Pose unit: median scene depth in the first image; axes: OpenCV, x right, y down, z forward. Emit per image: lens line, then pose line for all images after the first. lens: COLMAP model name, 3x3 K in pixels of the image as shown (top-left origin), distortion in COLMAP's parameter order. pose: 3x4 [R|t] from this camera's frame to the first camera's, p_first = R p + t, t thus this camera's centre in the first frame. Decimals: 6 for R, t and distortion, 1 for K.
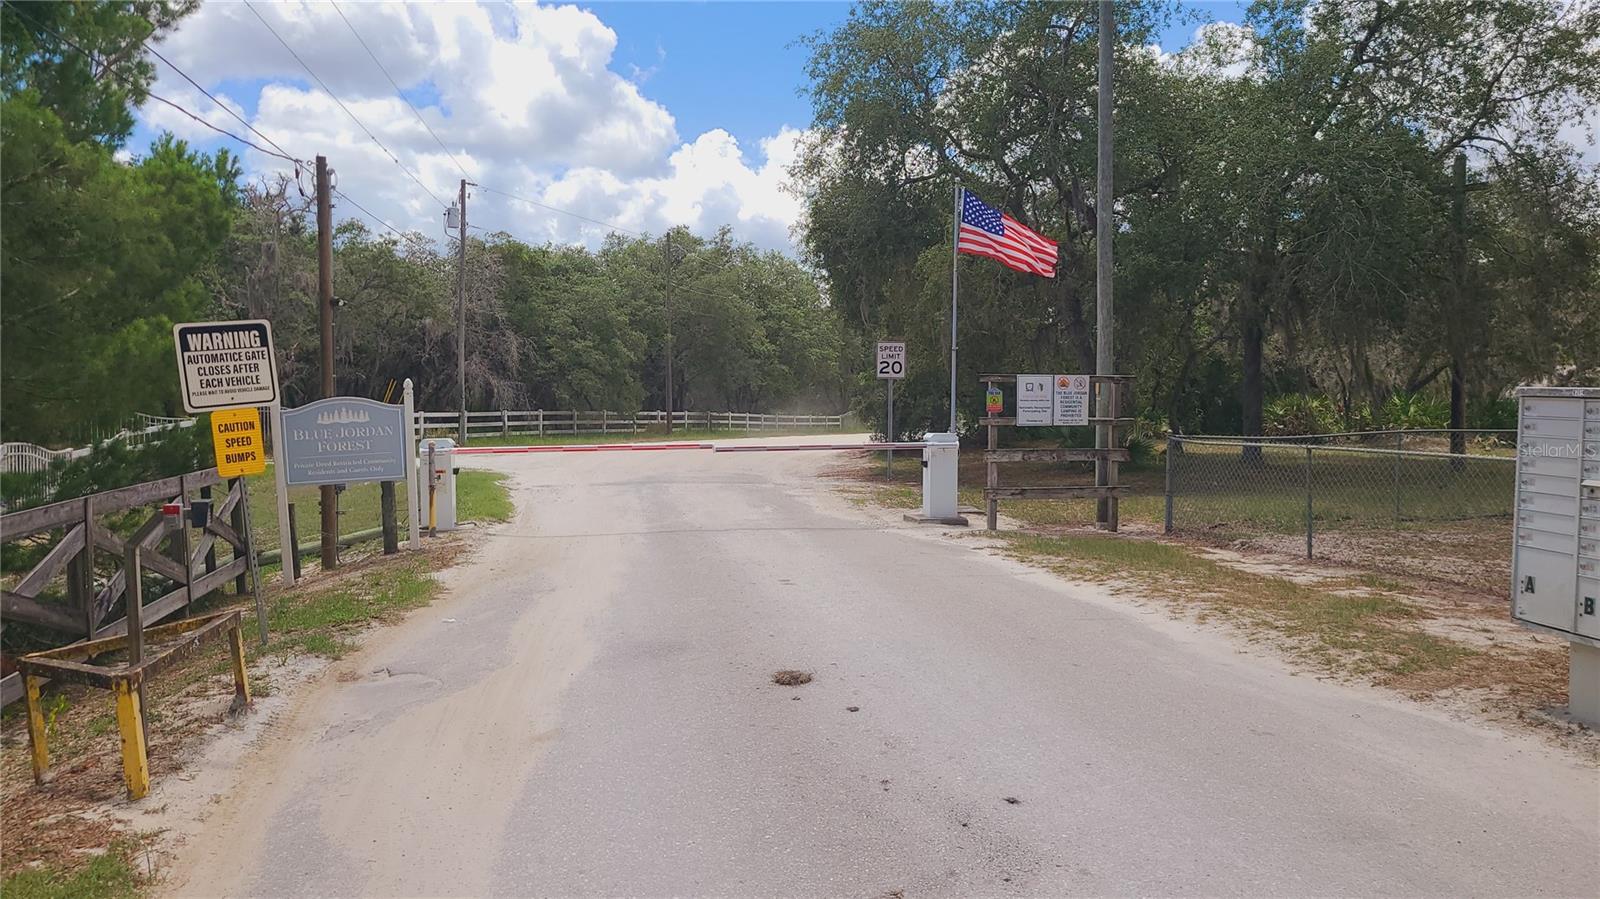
lens RADIAL K [[1146.9, 0, 806.2], [0, 1146.9, 445.4], [0, 0, 1]] dist [0.003209, 0.000478]
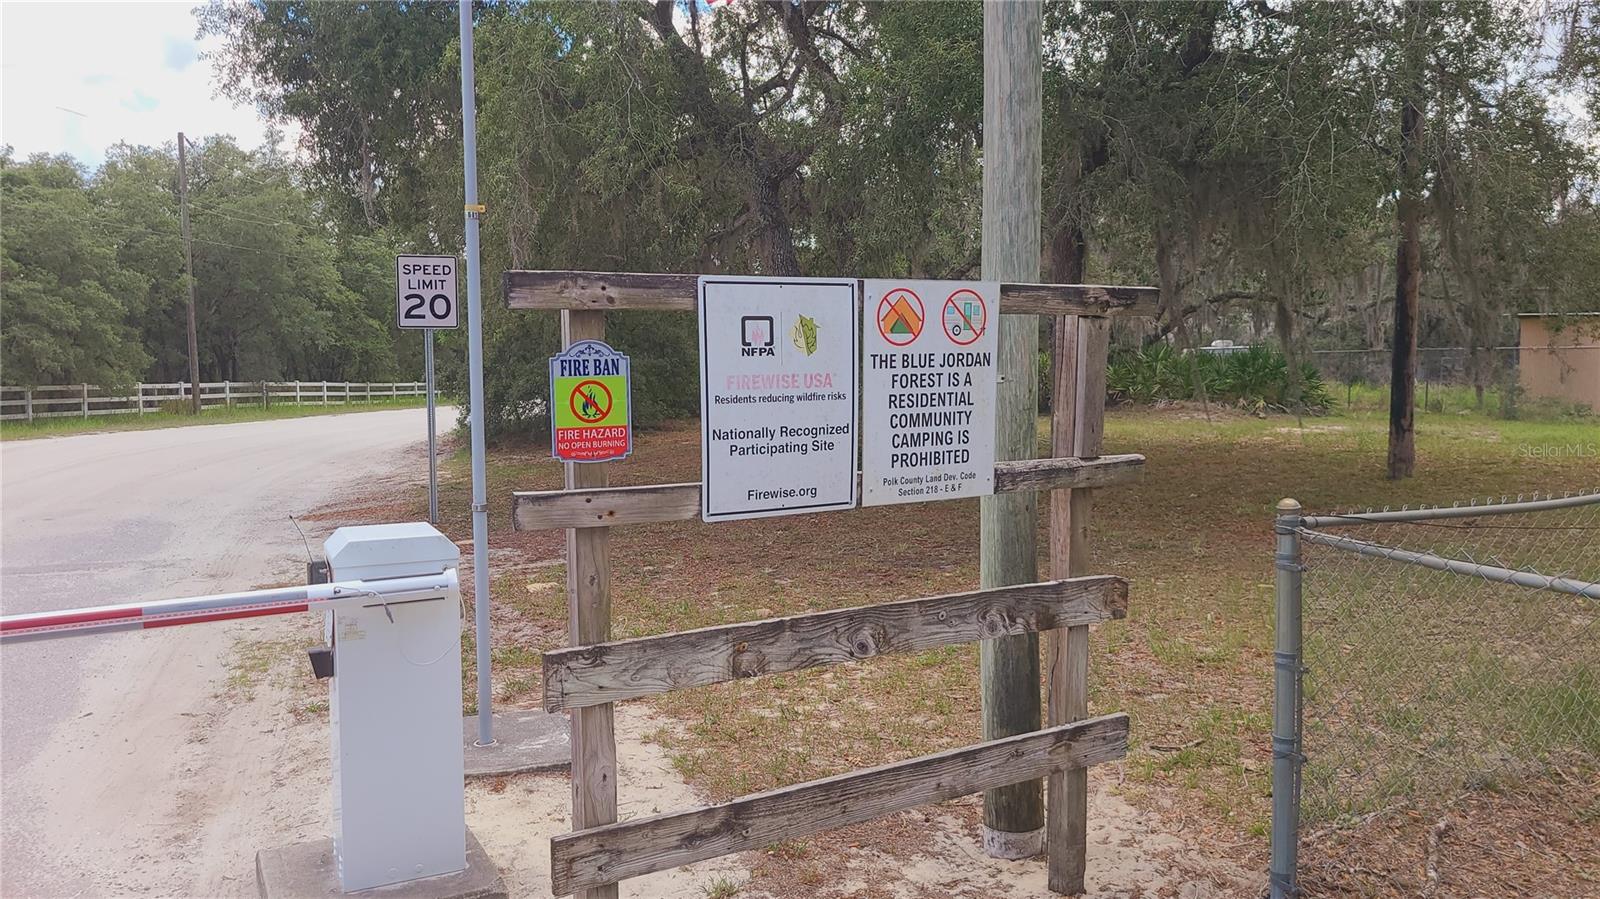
lens RADIAL K [[1146.9, 0, 806.2], [0, 1146.9, 445.4], [0, 0, 1]] dist [0.003209, 0.000478]
pose [[0.954831, -0.036342, 0.294919, 0.040808], [0.025579, 0.998861, 0.040275, -0.011320], [-0.296047, -0.030912, 0.954673, 0.231038]]
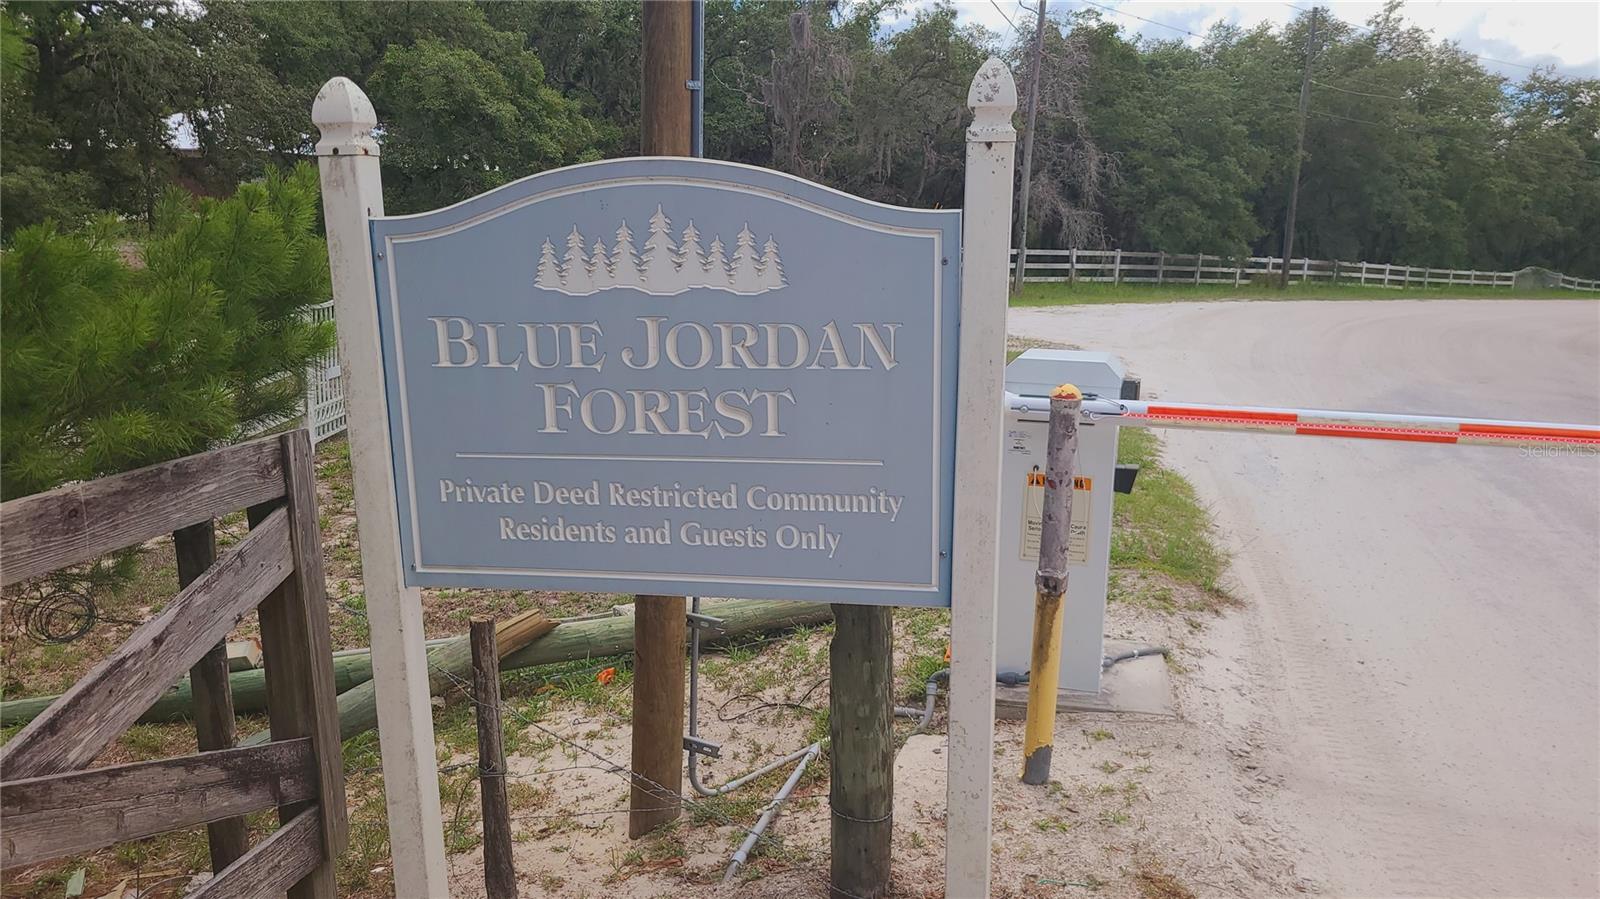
lens RADIAL K [[1146.9, 0, 806.2], [0, 1146.9, 445.4], [0, 0, 1]] dist [0.003209, 0.000478]
pose [[0.895892, 0.111916, -0.429944, -0.077751], [-0.051274, 0.987331, 0.150163, -0.006536], [0.441302, -0.112485, 0.890281, 0.220246]]
